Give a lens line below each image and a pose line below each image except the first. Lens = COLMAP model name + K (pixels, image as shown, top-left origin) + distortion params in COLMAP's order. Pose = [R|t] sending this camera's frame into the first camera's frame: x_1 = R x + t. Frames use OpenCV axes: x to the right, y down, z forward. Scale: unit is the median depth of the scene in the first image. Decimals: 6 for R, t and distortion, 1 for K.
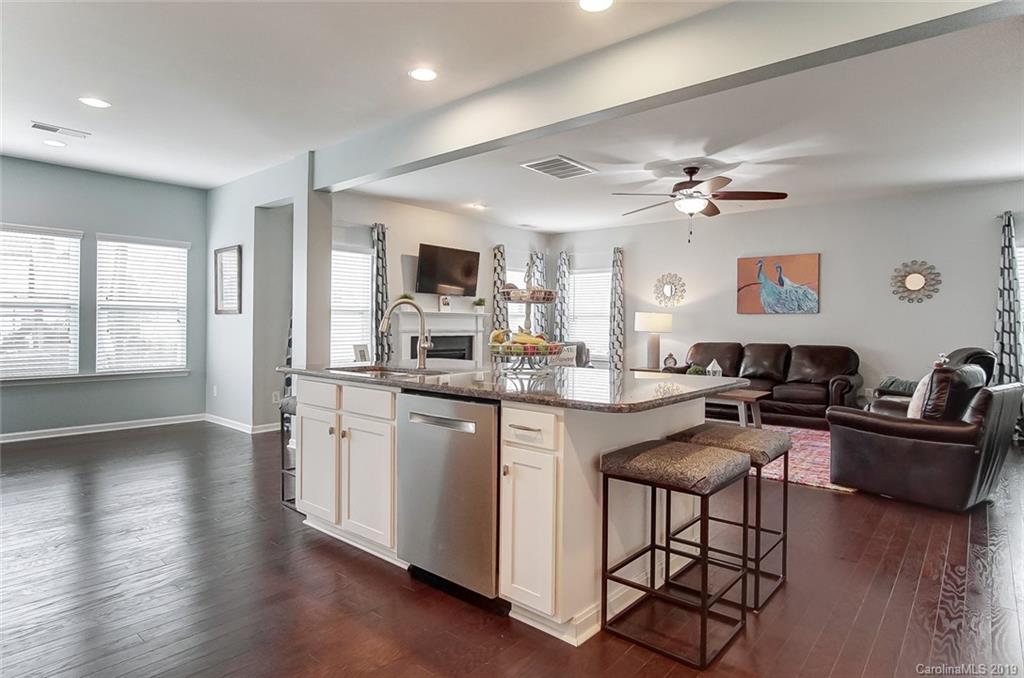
lens RADIAL K [[562.3, 0, 502.4], [0, 562.3, 327.2], [0, 0, 1]] dist [-0.027372, 0.005193]
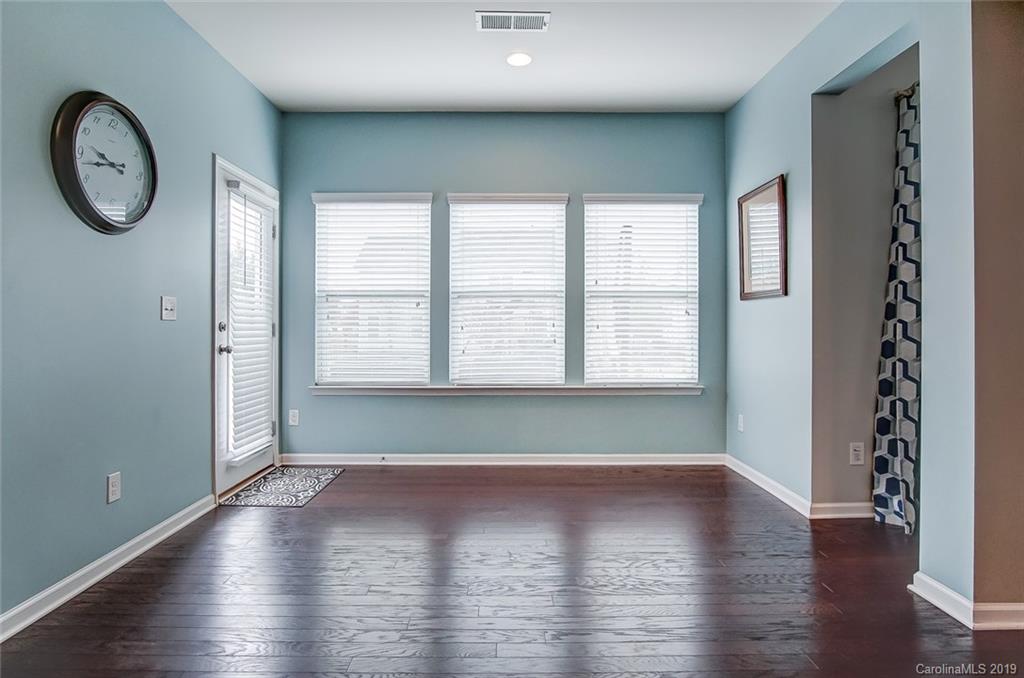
lens RADIAL K [[562.3, 0, 503.6], [0, 562.3, 320.1], [0, 0, 1]] dist [-0.027372, 0.005193]
pose [[0.656304, -0.011253, -0.754413, -0.201348], [0.003556, 0.999924, -0.011821, 0.005322], [0.754489, 0.005075, 0.656294, 0.362028]]
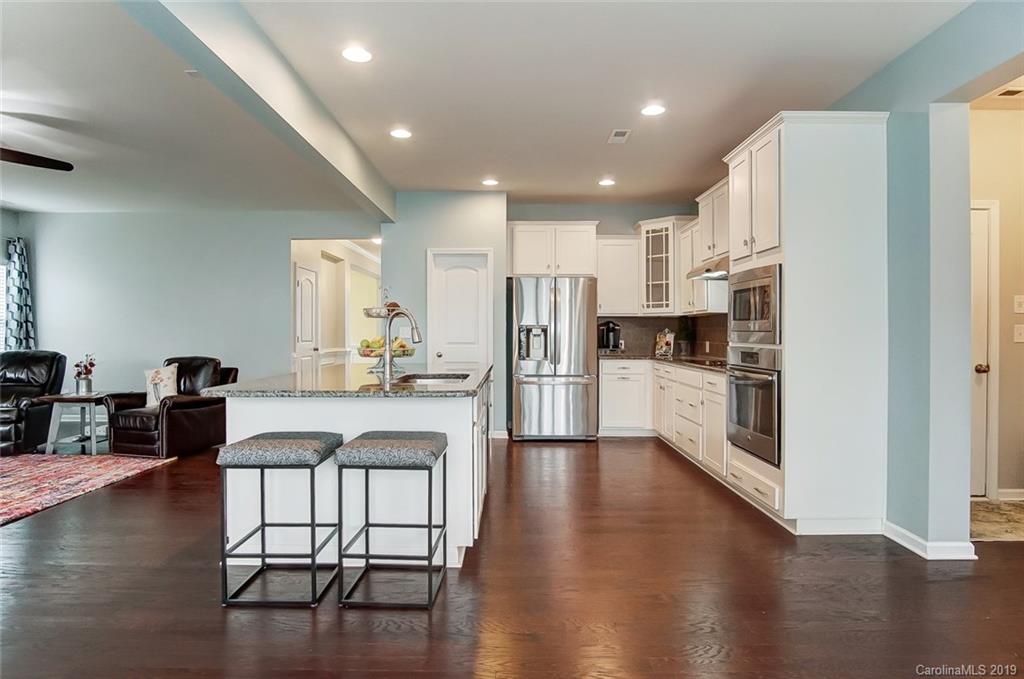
lens RADIAL K [[561.0, 0, 509.3], [0, 561.0, 339.0], [0, 0, 1]] dist [-0.025081, 0.004437]
pose [[-0.643033, -0.017846, 0.765631, -0.495379], [-0.002479, 0.999772, 0.021221, -0.009058], [-0.765835, 0.011748, -0.642930, 0.699325]]
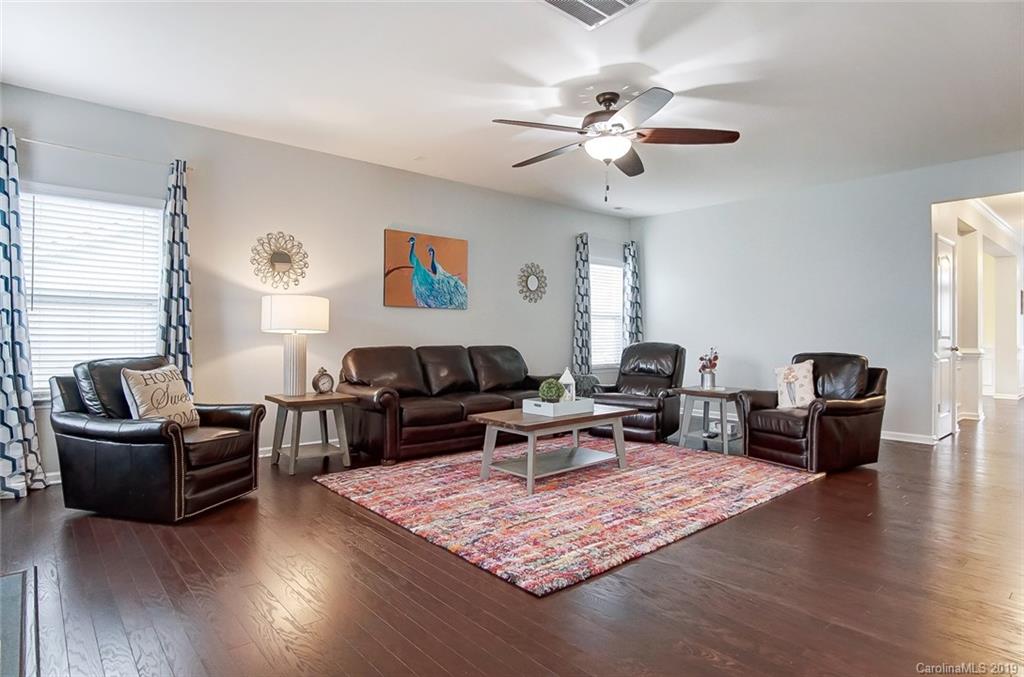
lens RADIAL K [[562.3, 0, 507.5], [0, 562.3, 336.6], [0, 0, 1]] dist [-0.027372, 0.005193]
pose [[0.146423, -0.013752, 0.989126, -0.300953], [0.001479, 0.999905, 0.013683, 0.005728], [-0.989221, -0.000541, 0.146430, 0.820311]]
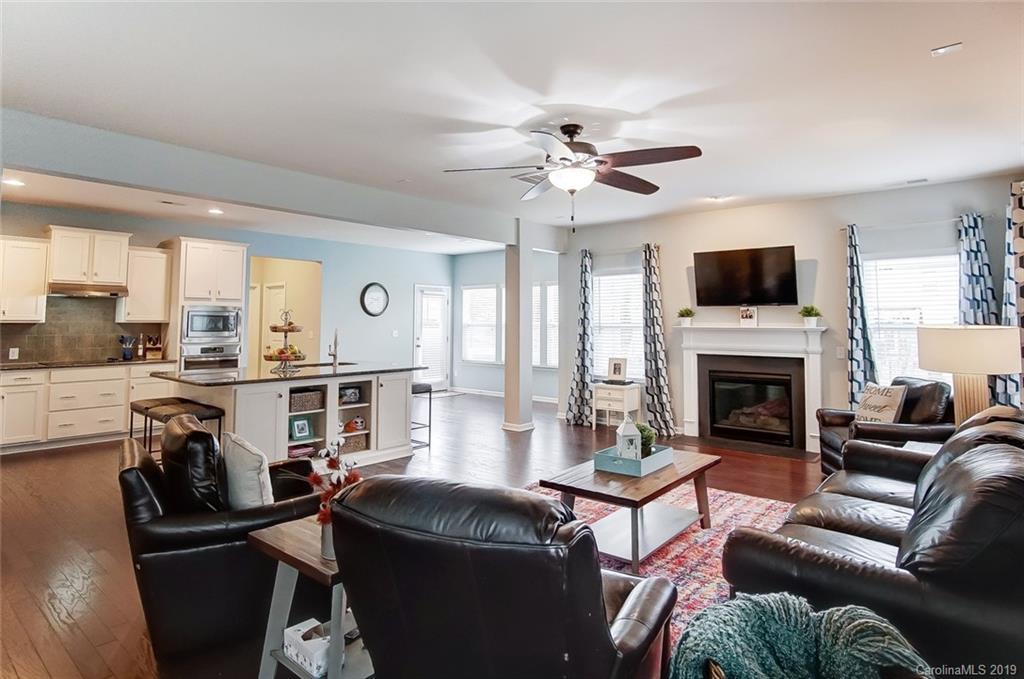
lens RADIAL K [[561.0, 0, 513.6], [0, 561.0, 287.2], [0, 0, 1]] dist [-0.025081, 0.004437]
pose [[0.014066, -0.070878, -0.997386, 0.814734], [-0.005766, 0.997462, -0.070965, -0.028044], [0.999884, 0.006749, 0.013622, 0.738829]]
